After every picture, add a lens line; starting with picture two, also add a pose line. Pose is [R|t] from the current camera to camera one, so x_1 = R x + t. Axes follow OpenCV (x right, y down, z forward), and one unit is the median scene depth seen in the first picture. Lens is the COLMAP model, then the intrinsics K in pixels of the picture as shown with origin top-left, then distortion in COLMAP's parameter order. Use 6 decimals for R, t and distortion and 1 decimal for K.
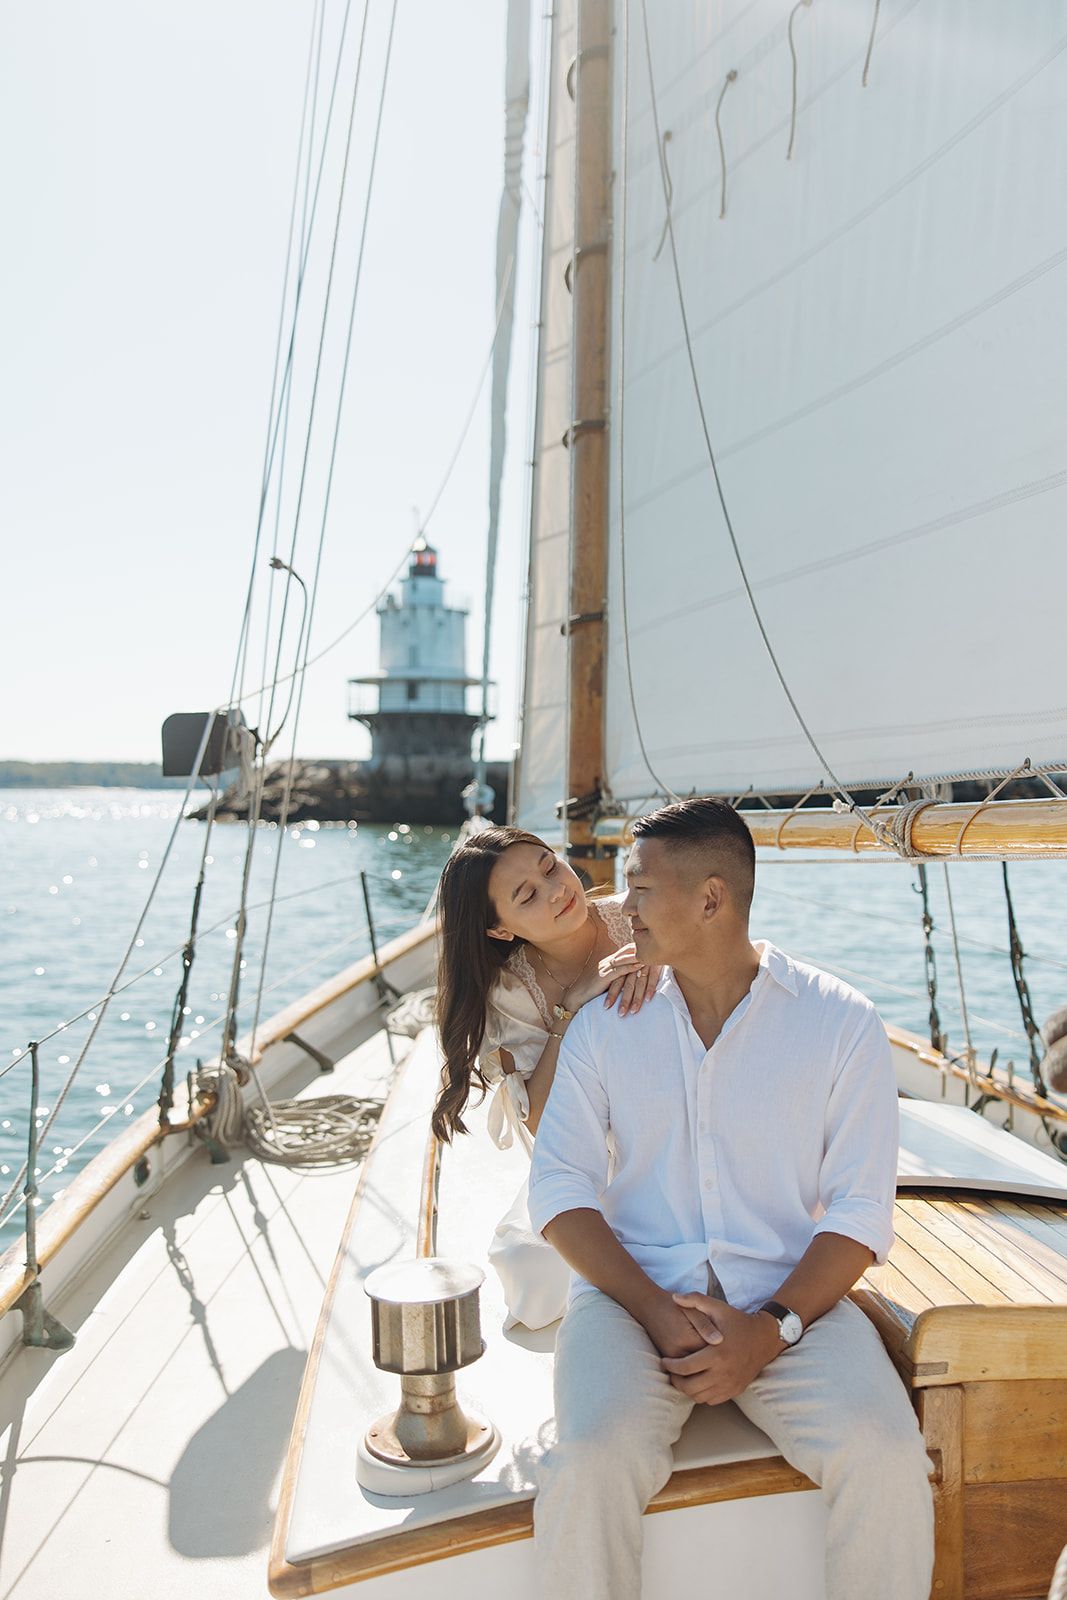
lens RADIAL K [[1457.5, 0, 552.6], [0, 1457.5, 794.7], [0, 0, 1]] dist [-0.010054, -0.000829]
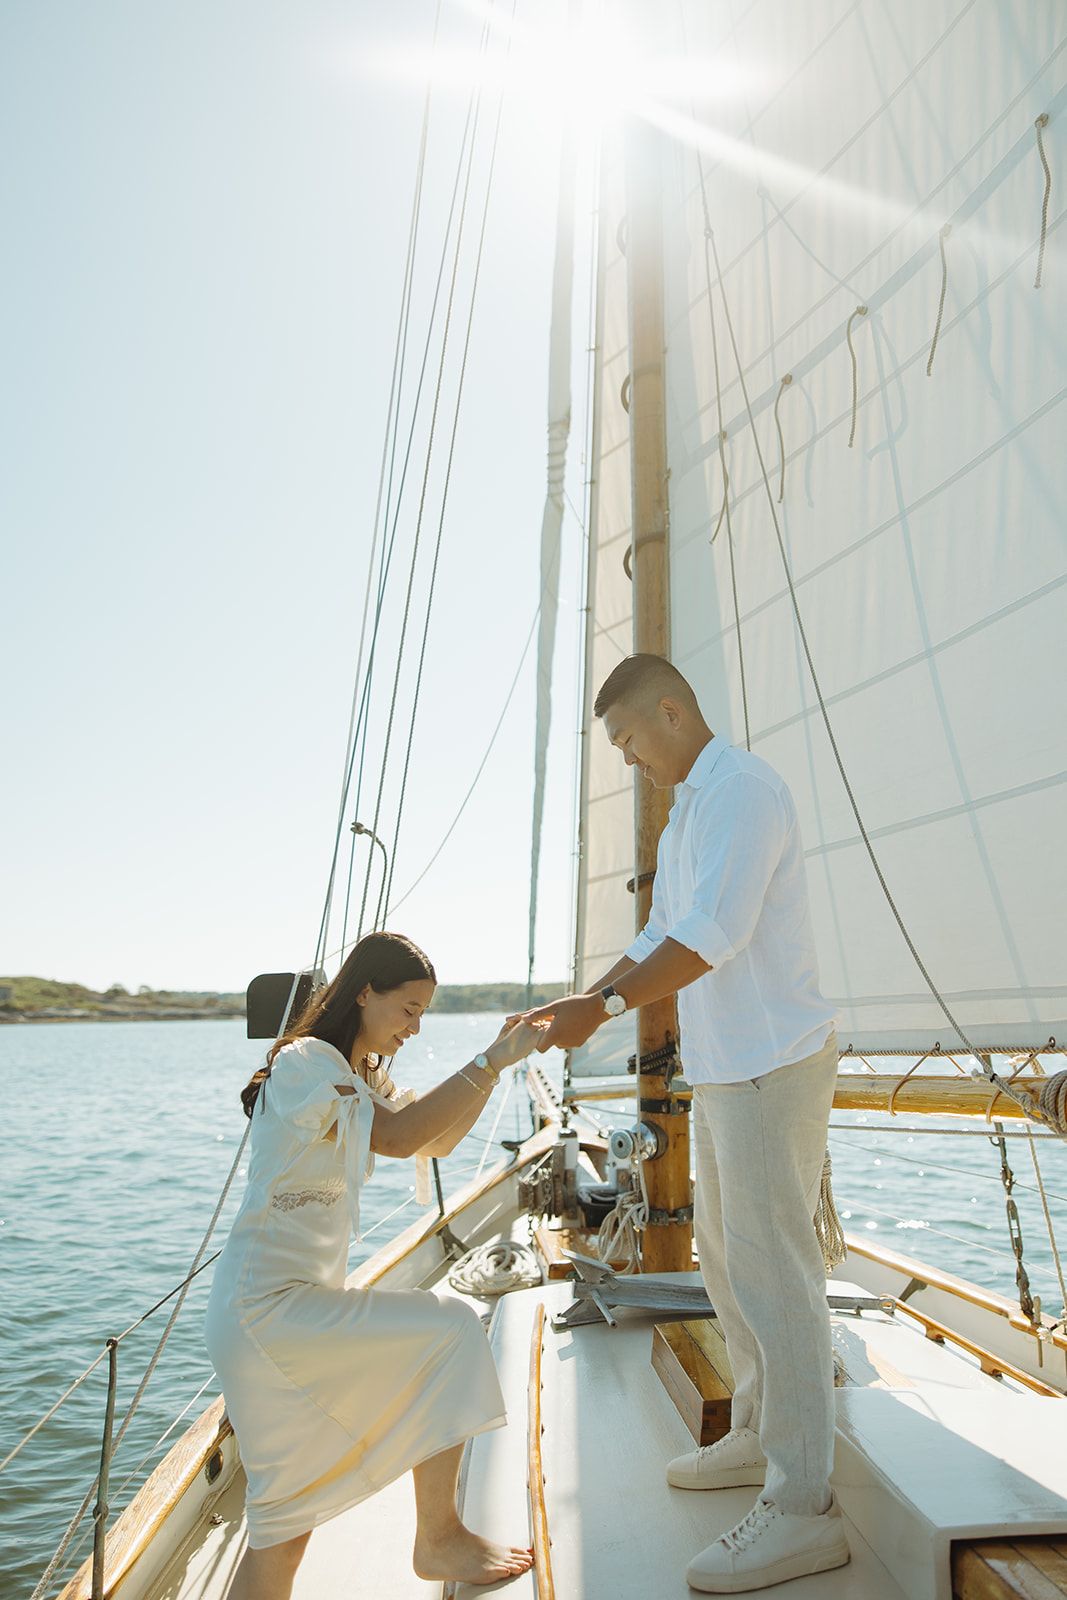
lens RADIAL K [[1286.0, 0, 526.3], [0, 1286.0, 786.3], [0, 0, 1]] dist [0.005429, 0.000746]
pose [[0.999446, -0.017169, -0.028507, -0.042518], [0.011669, 0.983056, -0.182931, -0.017787], [0.031165, 0.182497, 0.982712, 0.089919]]
